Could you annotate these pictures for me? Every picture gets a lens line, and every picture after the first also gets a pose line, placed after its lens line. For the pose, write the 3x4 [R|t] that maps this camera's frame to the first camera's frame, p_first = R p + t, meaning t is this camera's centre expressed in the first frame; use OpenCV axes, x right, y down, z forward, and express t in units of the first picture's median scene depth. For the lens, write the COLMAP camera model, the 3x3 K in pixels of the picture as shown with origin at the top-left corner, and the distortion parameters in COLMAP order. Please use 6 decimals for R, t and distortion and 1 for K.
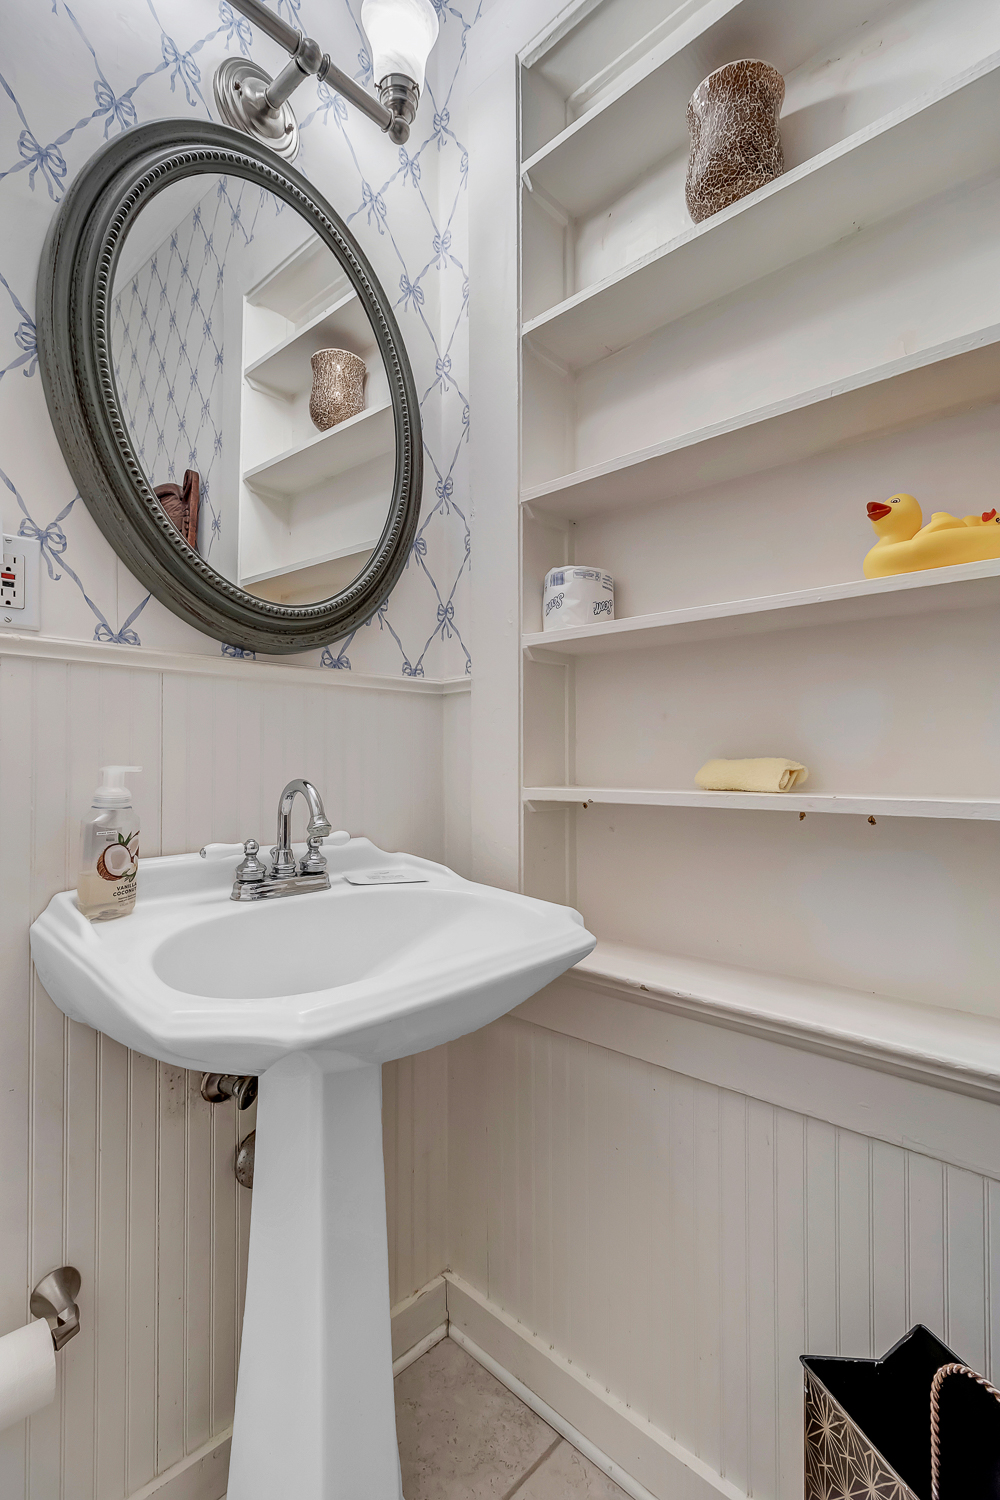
lens RADIAL K [[721.6, 0, 497.7], [0, 721.6, 758.1], [0, 0, 1]] dist [0.001791, 0.000196]
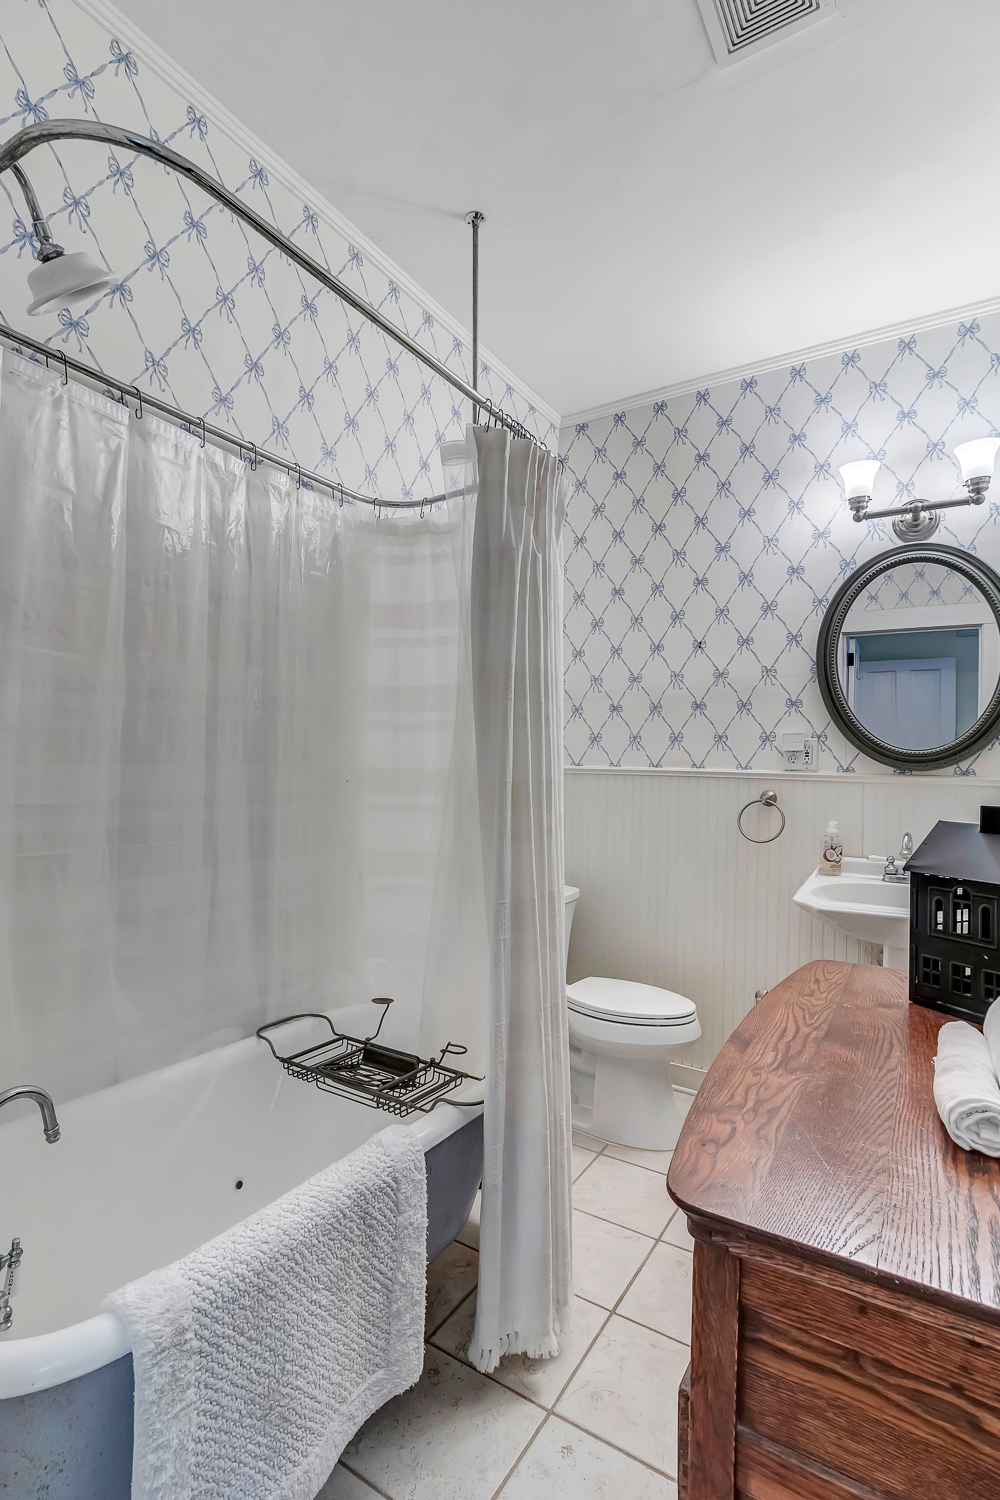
lens RADIAL K [[721.6, 0, 497.7], [0, 721.6, 758.1], [0, 0, 1]] dist [0.001791, 0.000196]
pose [[0.211914, 0.000260, -0.977288, 1.739802], [-0.011167, 0.999935, -0.002155, -0.192283], [0.977224, 0.011370, 0.211904, -0.767735]]
